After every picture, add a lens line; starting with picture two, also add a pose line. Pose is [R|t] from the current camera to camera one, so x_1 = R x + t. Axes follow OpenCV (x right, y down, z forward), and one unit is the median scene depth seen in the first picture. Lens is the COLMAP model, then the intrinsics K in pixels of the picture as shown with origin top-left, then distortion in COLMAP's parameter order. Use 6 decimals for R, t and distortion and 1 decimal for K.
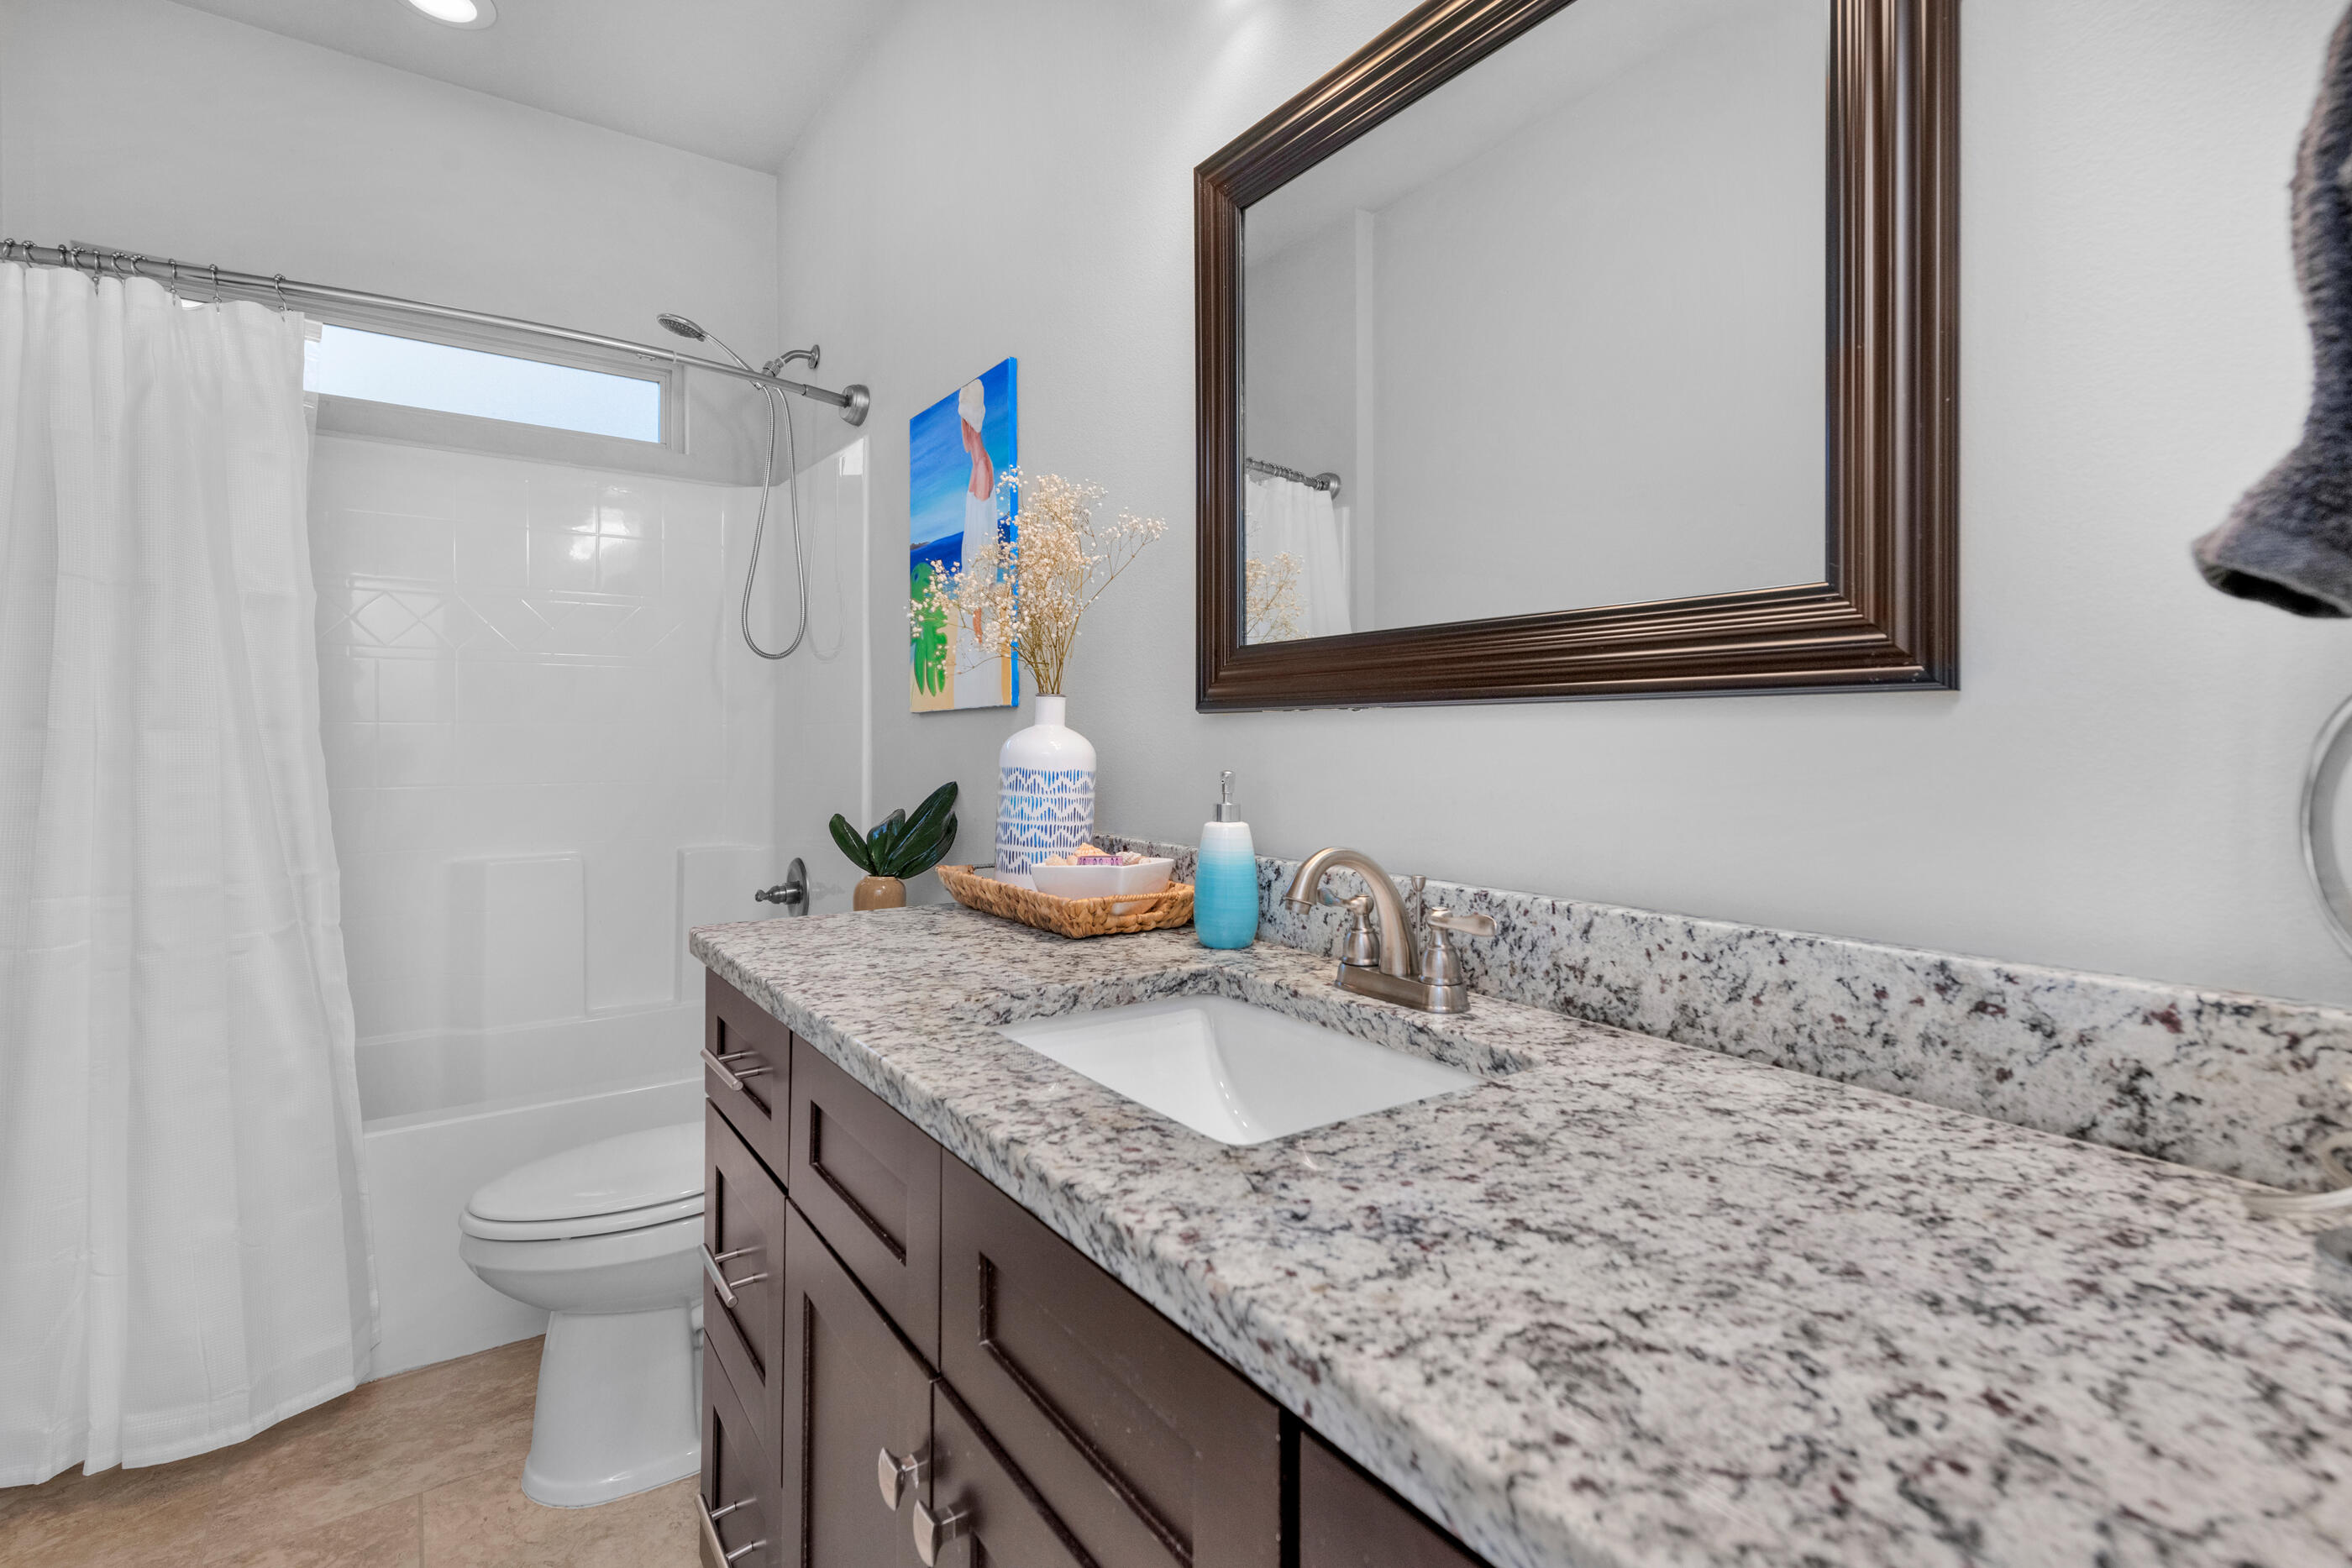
lens RADIAL K [[1081.2, 0, 1178.7], [0, 1081.2, 763.3], [0, 0, 1]] dist [0.014004, -0.003450]
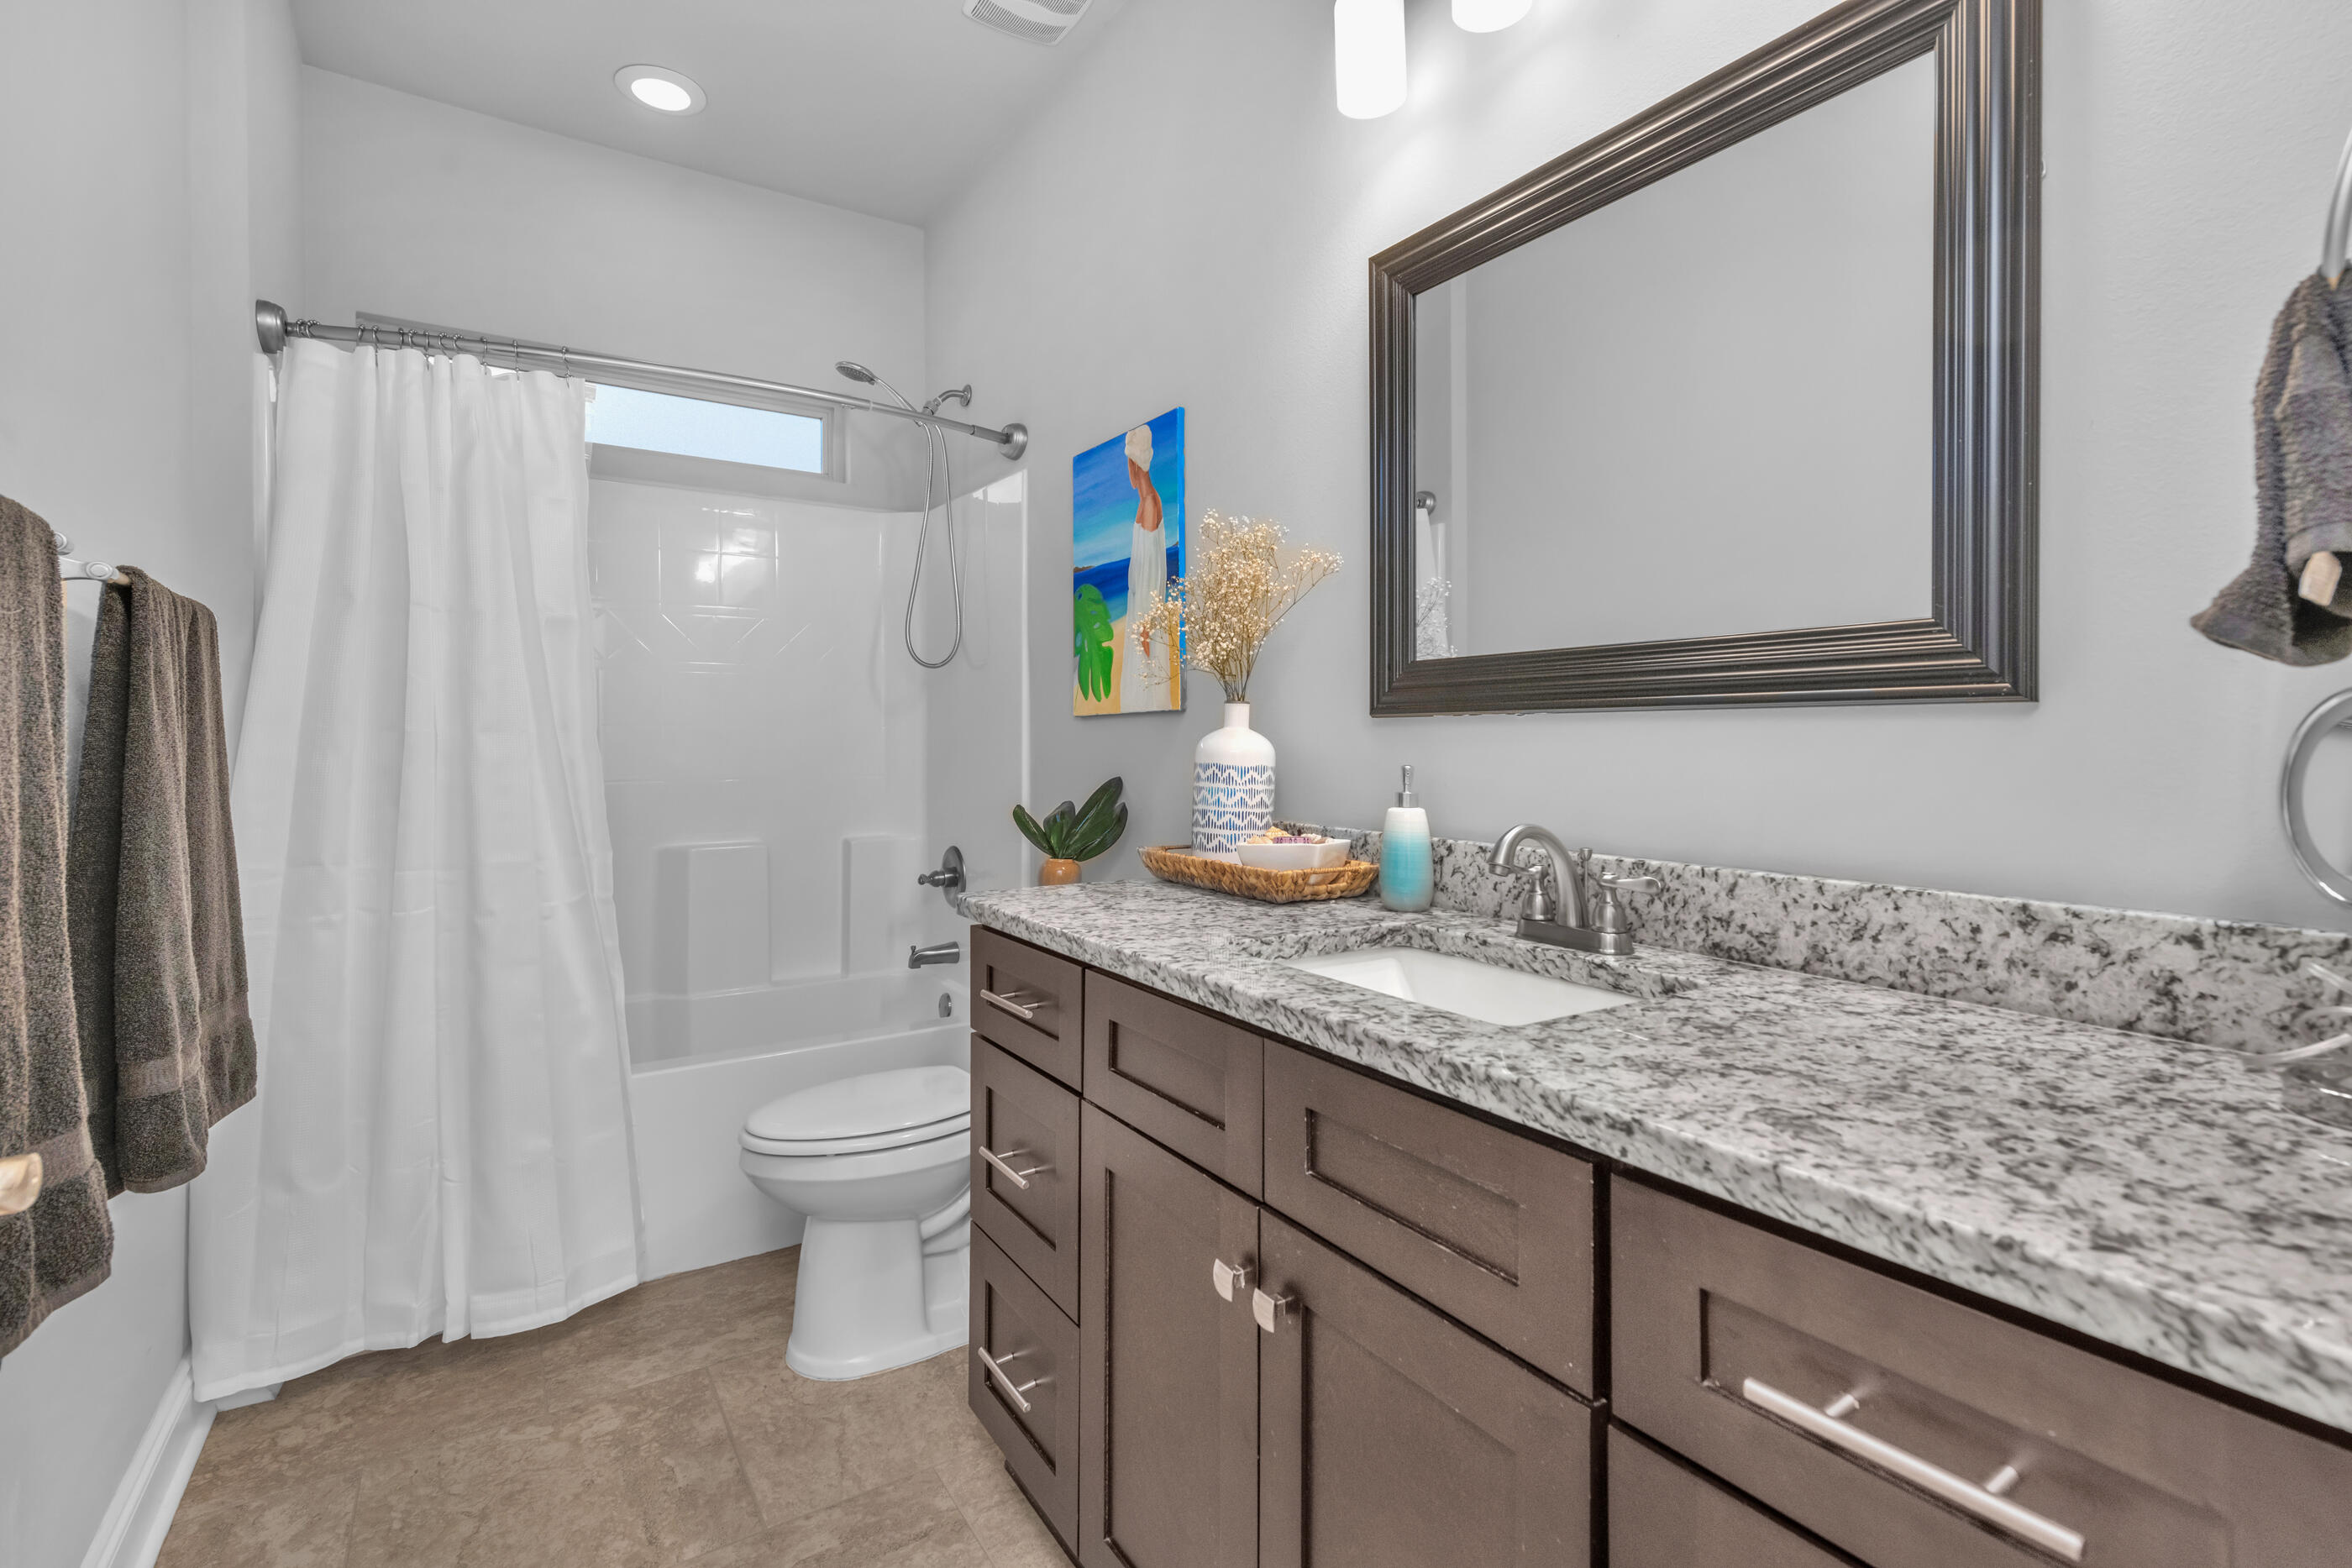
lens RADIAL K [[1081.2, 0, 1175.2], [0, 1081.2, 770.8], [0, 0, 1]] dist [0.014004, -0.003450]
pose [[0.999193, 0.000575, -0.040154, -0.165958], [-0.000332, 0.999981, 0.006078, 0.005775], [0.040157, -0.006059, 0.999175, -0.219038]]
